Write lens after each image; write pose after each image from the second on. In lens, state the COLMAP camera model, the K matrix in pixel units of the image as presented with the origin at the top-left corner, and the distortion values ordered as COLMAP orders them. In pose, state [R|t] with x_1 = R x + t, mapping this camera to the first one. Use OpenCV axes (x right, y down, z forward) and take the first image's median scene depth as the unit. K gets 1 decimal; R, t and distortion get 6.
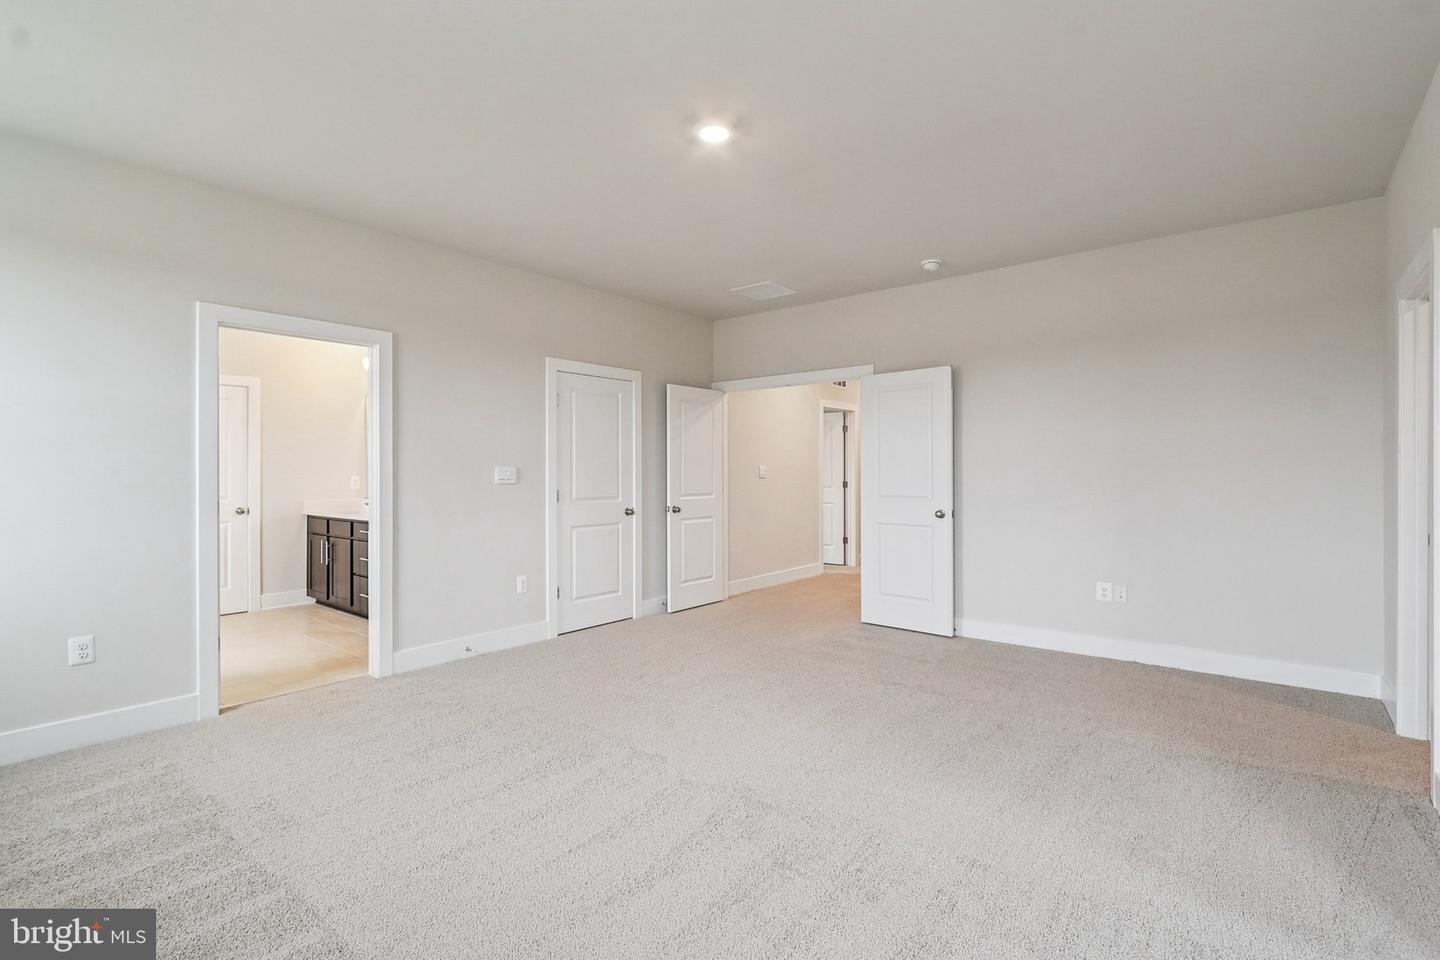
lens RADIAL K [[687.3, 0, 709.5], [0, 687.3, 471.8], [0, 0, 1]] dist [0.002313, -0.000517]
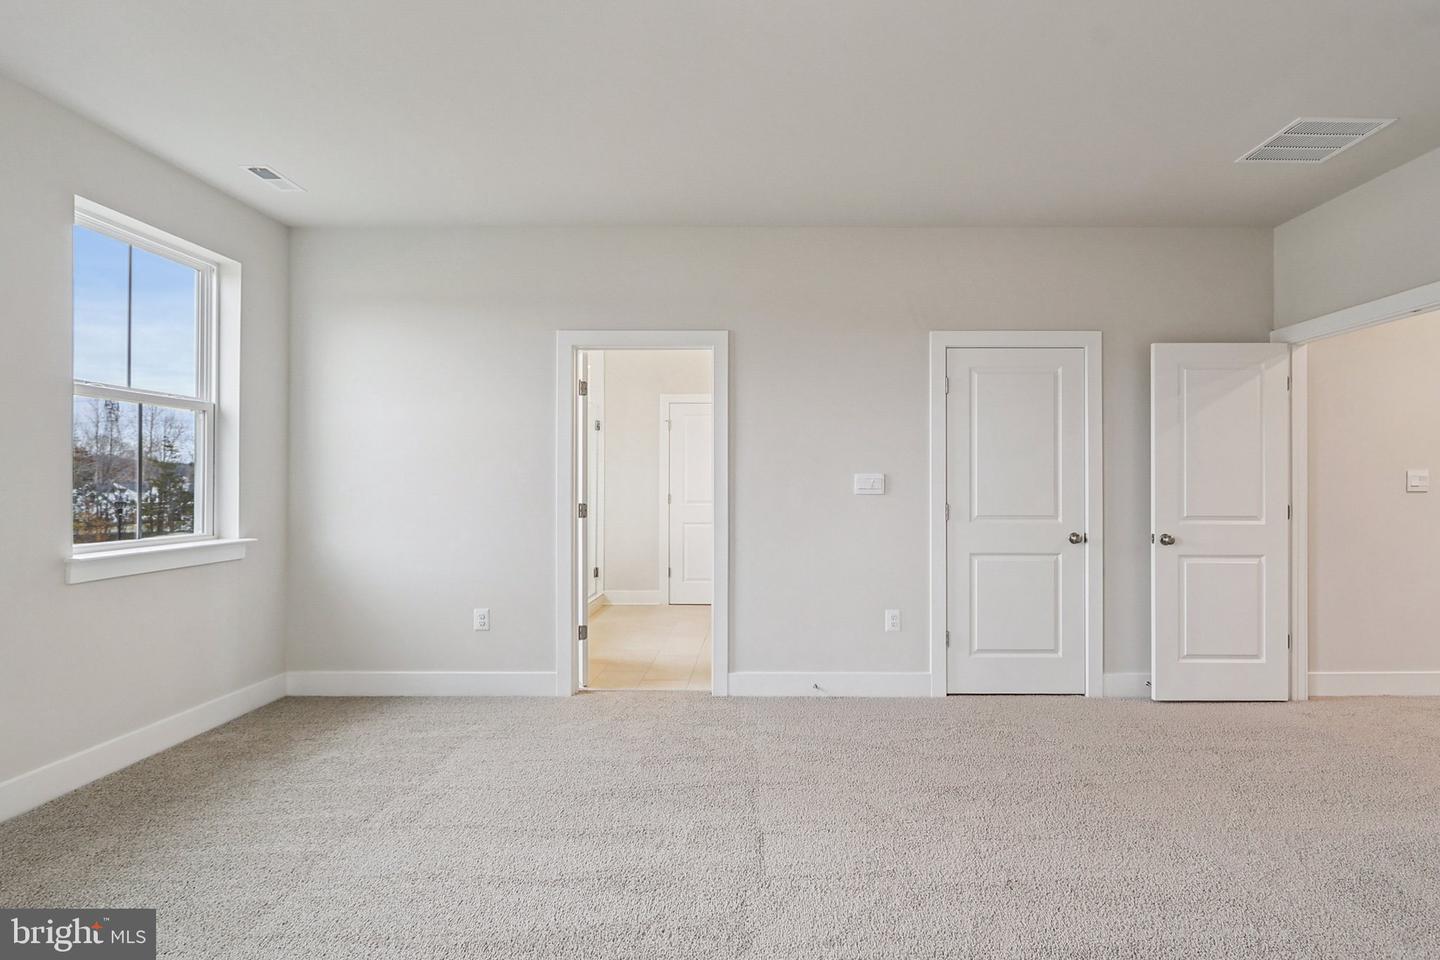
lens RADIAL K [[713.9, 0, 755.6], [0, 713.9, 479.5], [0, 0, 1]] dist [0.000288, -0.000654]
pose [[0.632406, -0.002047, -0.774635, 0.233182], [-0.002244, 0.999987, -0.004475, 0.003313], [0.774634, 0.004568, 0.632393, 0.304659]]
